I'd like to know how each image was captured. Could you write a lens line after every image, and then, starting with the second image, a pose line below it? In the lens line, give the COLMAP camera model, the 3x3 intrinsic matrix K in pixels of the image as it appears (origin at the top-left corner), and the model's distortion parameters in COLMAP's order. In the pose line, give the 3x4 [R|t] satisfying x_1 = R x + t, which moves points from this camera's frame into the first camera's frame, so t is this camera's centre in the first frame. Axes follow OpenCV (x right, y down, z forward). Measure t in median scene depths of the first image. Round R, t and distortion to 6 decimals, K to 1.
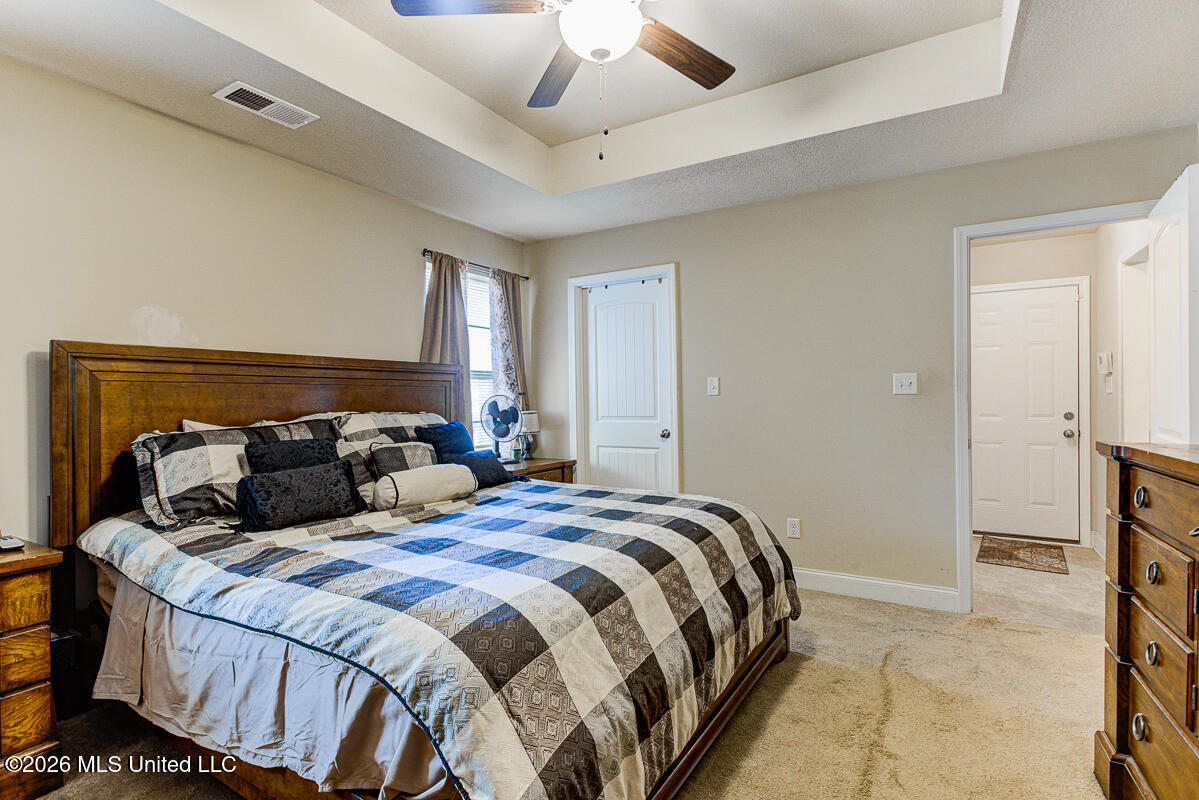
lens RADIAL K [[583.0, 0, 594.4], [0, 583.0, 396.7], [0, 0, 1]] dist [-0.006674, 0.005146]
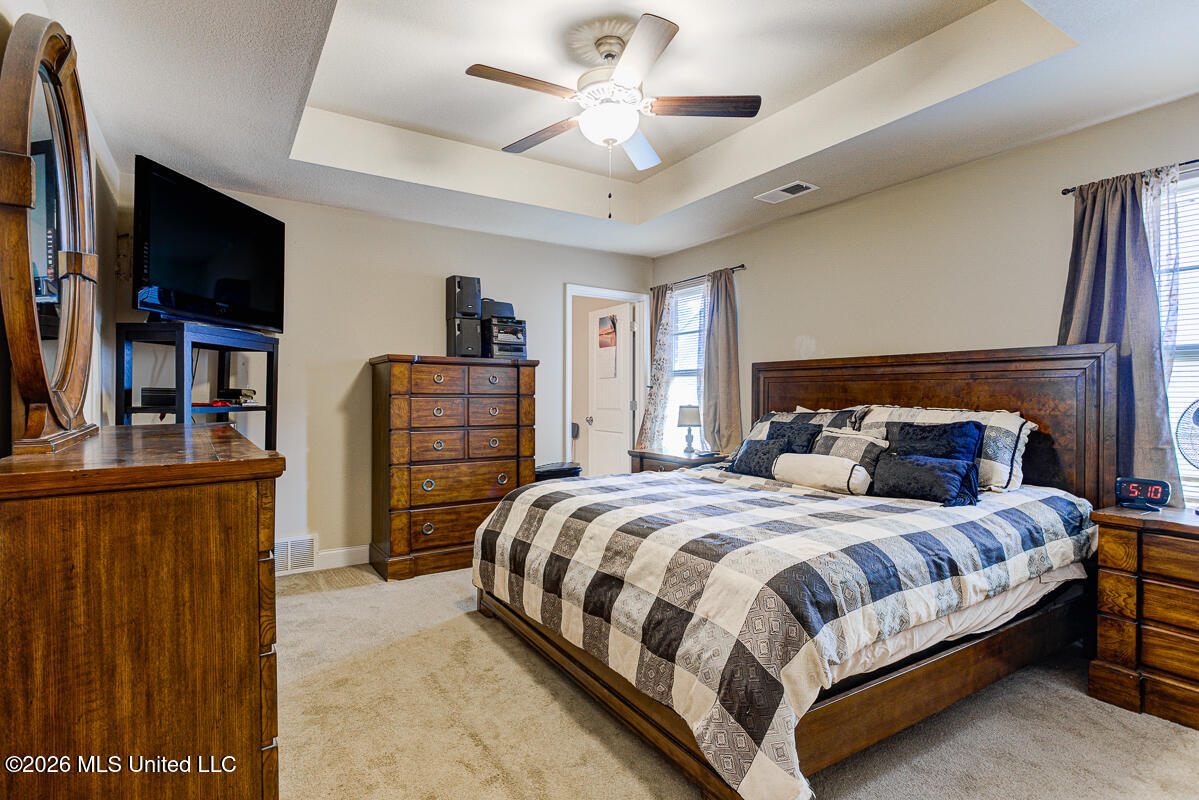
lens RADIAL K [[583.0, 0, 593.6], [0, 583.0, 398.6], [0, 0, 1]] dist [-0.006674, 0.005146]
pose [[-0.434523, 0.015030, -0.900535, 0.809539], [0.004146, 0.999884, 0.014687, -0.004480], [0.900651, 0.002648, -0.434535, 0.994616]]
